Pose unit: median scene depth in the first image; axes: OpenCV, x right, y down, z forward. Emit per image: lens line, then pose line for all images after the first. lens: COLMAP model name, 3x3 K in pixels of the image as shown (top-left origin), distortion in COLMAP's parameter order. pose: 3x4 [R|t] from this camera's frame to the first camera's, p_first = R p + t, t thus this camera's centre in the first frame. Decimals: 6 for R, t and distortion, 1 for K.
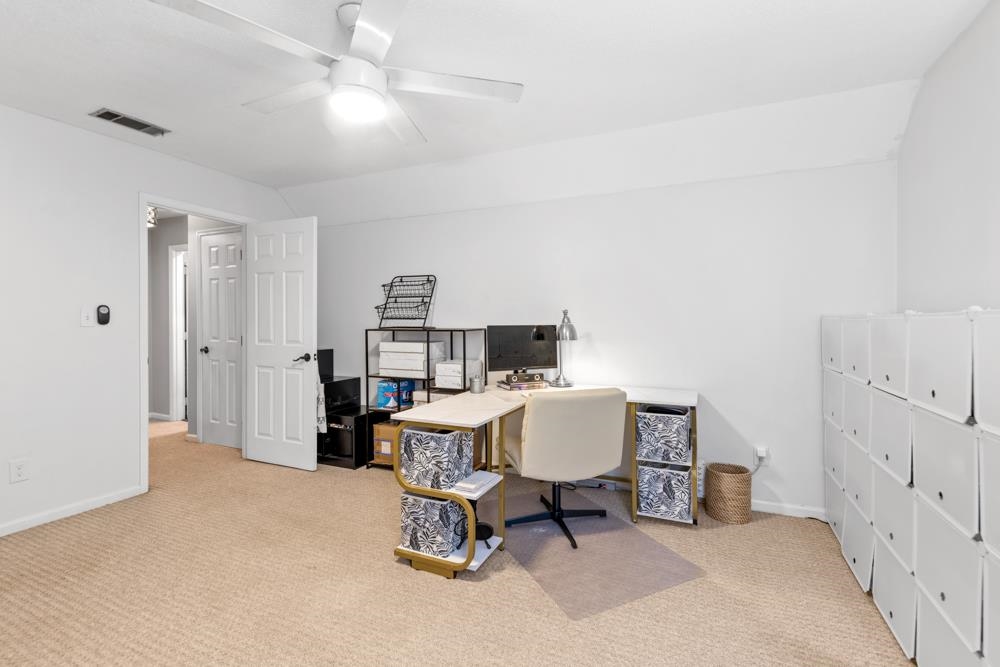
lens RADIAL K [[432.7, 0, 500.7], [0, 432.7, 326.9], [0, 0, 1]] dist [0.011278, -0.001929]
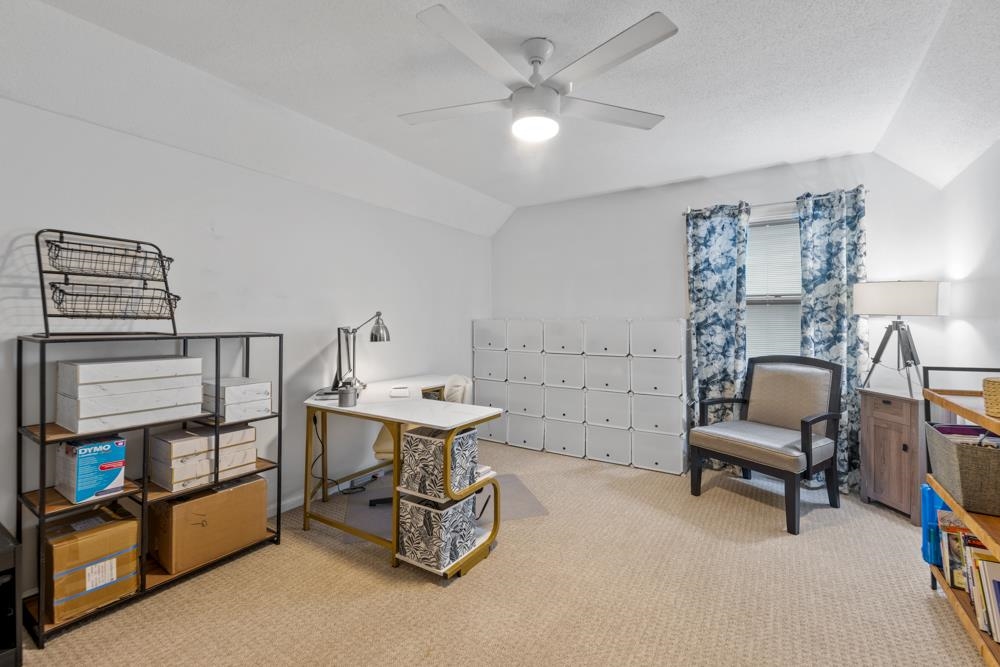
lens RADIAL K [[432.7, 0, 499.5], [0, 432.7, 328.9], [0, 0, 1]] dist [0.011278, -0.001929]
pose [[0.140371, 0.000454, 0.990099, -0.743690], [0.011644, 0.999930, -0.002110, 0.002060], [-0.990031, 0.011825, 0.140355, 0.497906]]
